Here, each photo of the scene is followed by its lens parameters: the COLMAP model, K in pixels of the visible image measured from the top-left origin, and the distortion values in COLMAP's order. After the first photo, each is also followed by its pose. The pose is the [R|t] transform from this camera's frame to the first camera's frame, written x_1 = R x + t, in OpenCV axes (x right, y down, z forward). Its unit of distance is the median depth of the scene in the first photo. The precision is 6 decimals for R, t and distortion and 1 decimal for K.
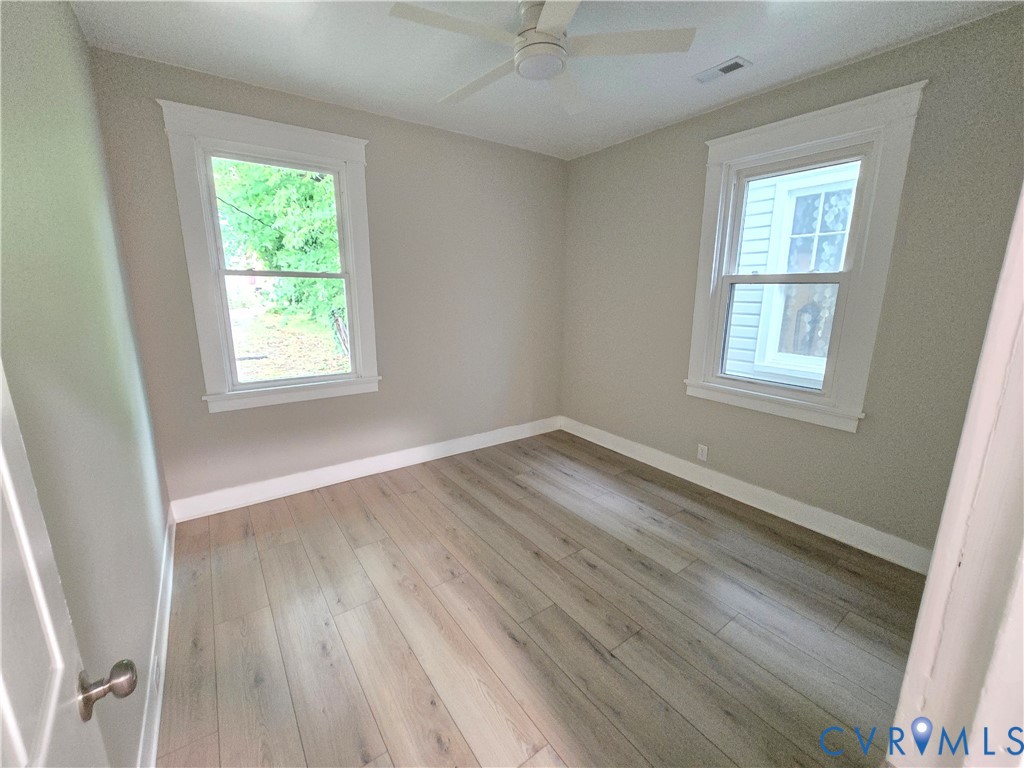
lens RADIAL K [[419.8, 0, 515.8], [0, 419.8, 384.1], [0, 0, 1]] dist [-0.001064, -0.001614]
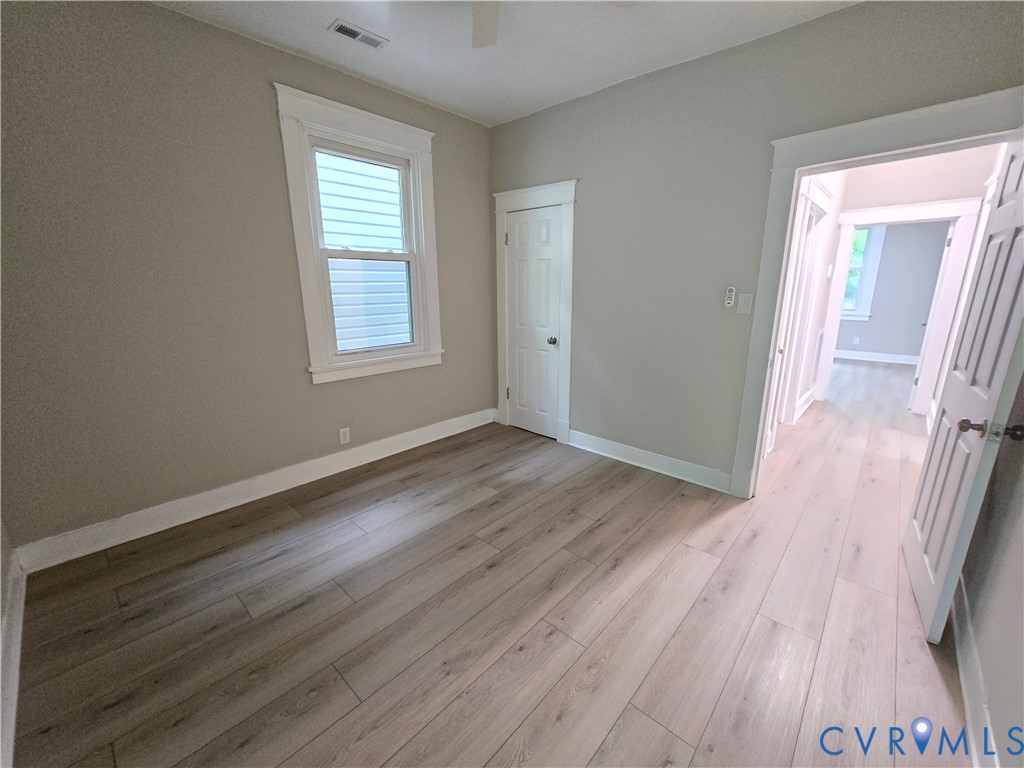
lens RADIAL K [[419.8, 0, 509.2], [0, 419.8, 389.7], [0, 0, 1]] dist [-0.001064, -0.001614]
pose [[-0.193573, -0.254747, 0.947435, -0.632438], [0.210590, 0.932402, 0.293731, -0.171829], [-0.958218, 0.256379, -0.126841, 0.894173]]
